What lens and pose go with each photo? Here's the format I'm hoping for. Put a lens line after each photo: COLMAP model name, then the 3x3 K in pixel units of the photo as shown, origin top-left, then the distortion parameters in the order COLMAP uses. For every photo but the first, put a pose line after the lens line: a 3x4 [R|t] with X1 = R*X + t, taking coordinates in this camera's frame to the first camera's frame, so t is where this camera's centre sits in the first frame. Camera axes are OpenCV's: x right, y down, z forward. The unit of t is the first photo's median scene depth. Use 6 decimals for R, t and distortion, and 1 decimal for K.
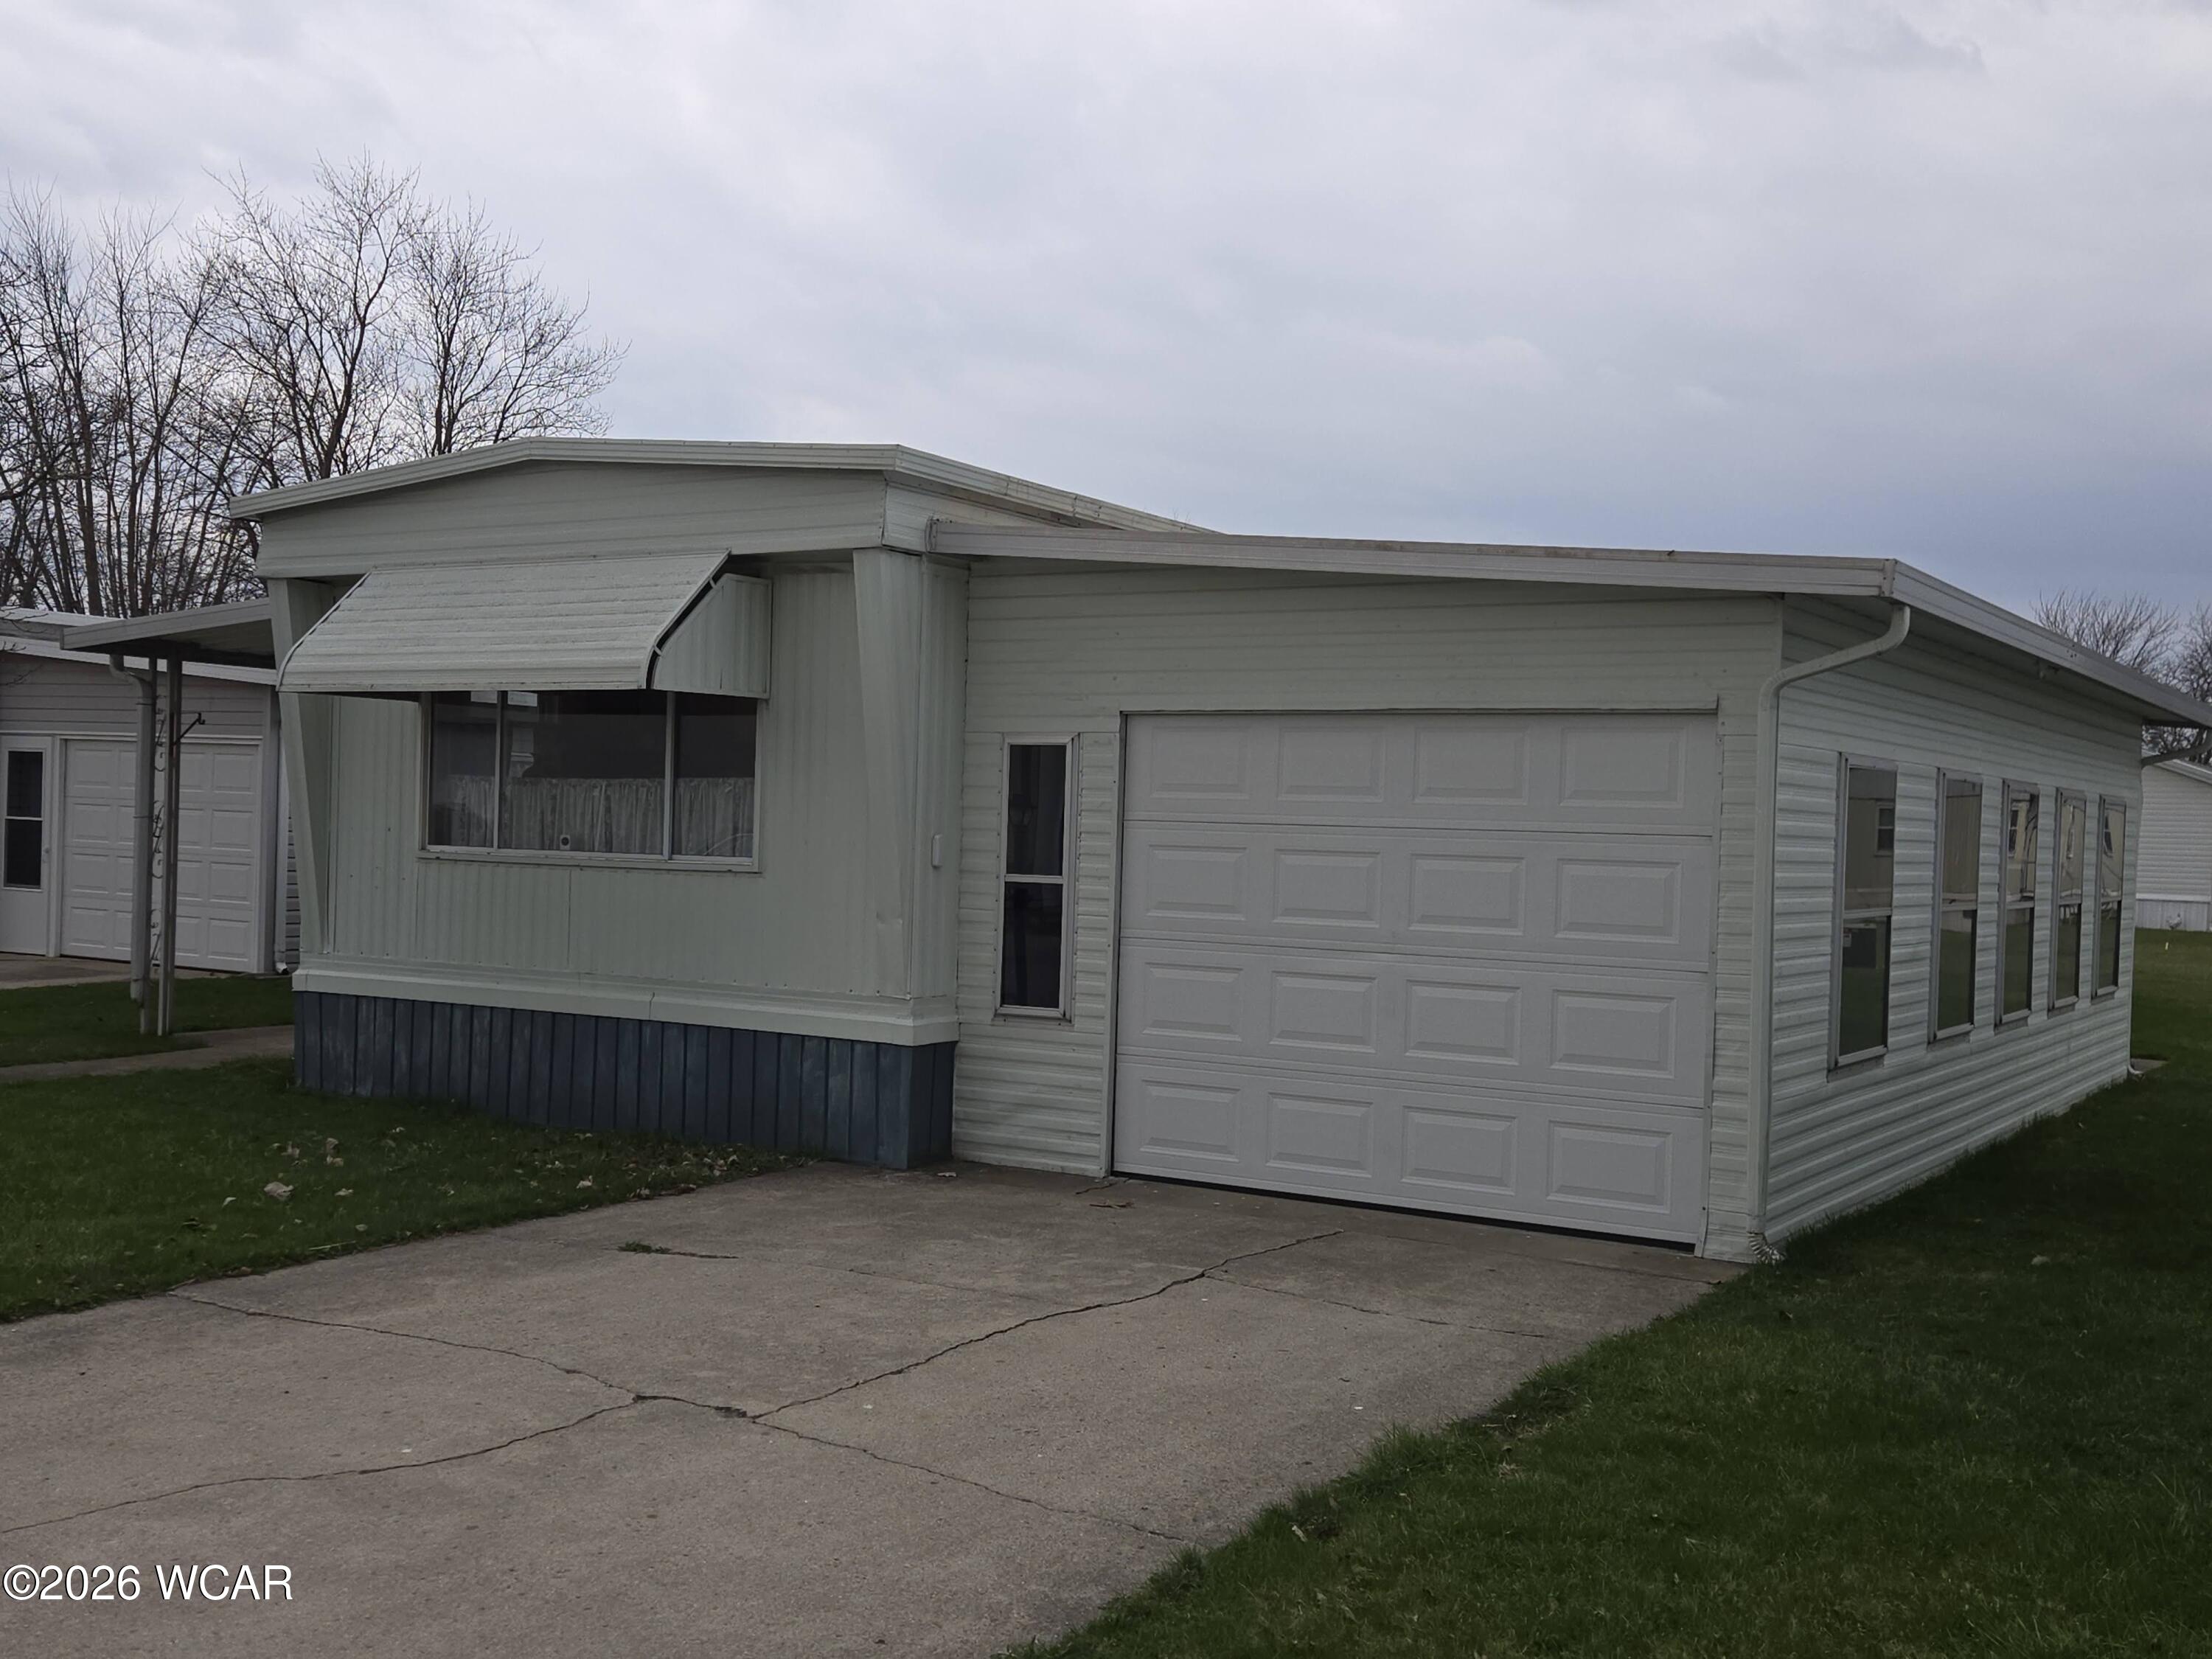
lens RADIAL K [[2283.8, 0, 1106.0], [0, 2283.8, 829.5], [0, 0, 1]] dist [0.073300, -0.006327]
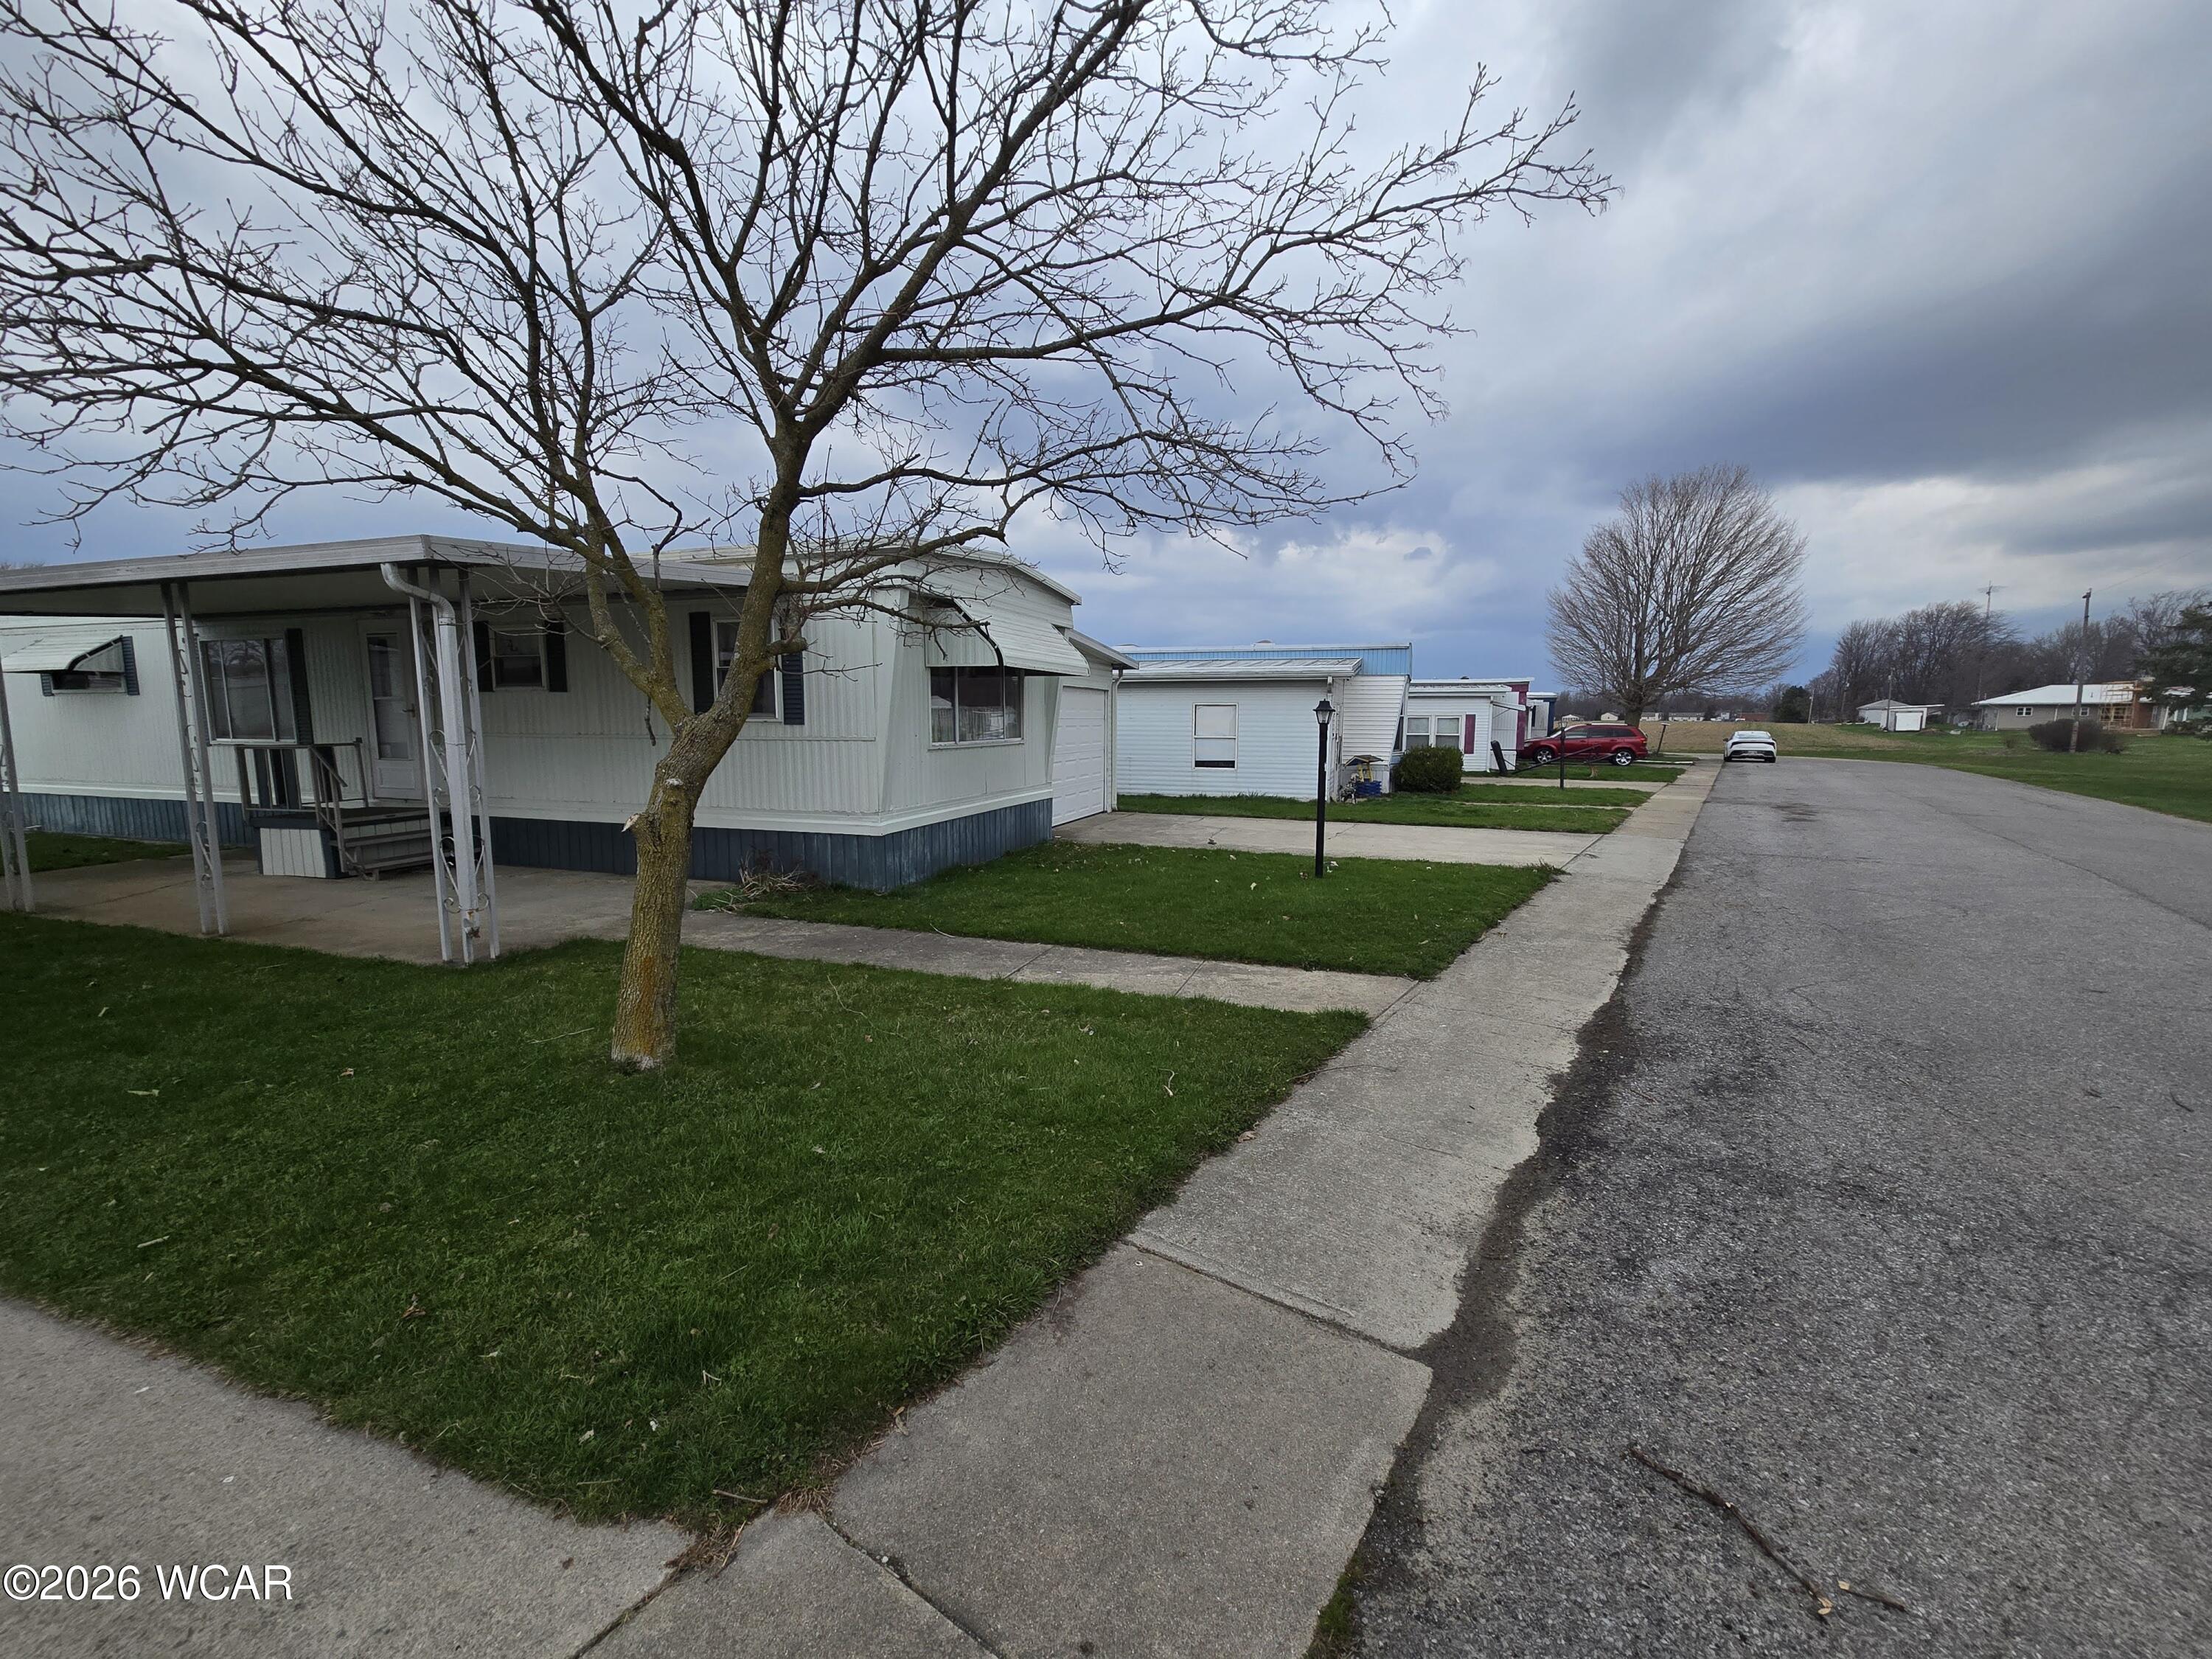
lens RADIAL K [[908.5, 0, 1106.0], [0, 908.5, 829.5], [0, 0, 1]] dist [0.000034, 0.000200]
pose [[-0.235521, -0.147007, 0.960687, -1.234401], [-0.007141, 0.988729, 0.149548, -0.041209], [-0.971843, 0.028362, -0.233916, 1.201668]]
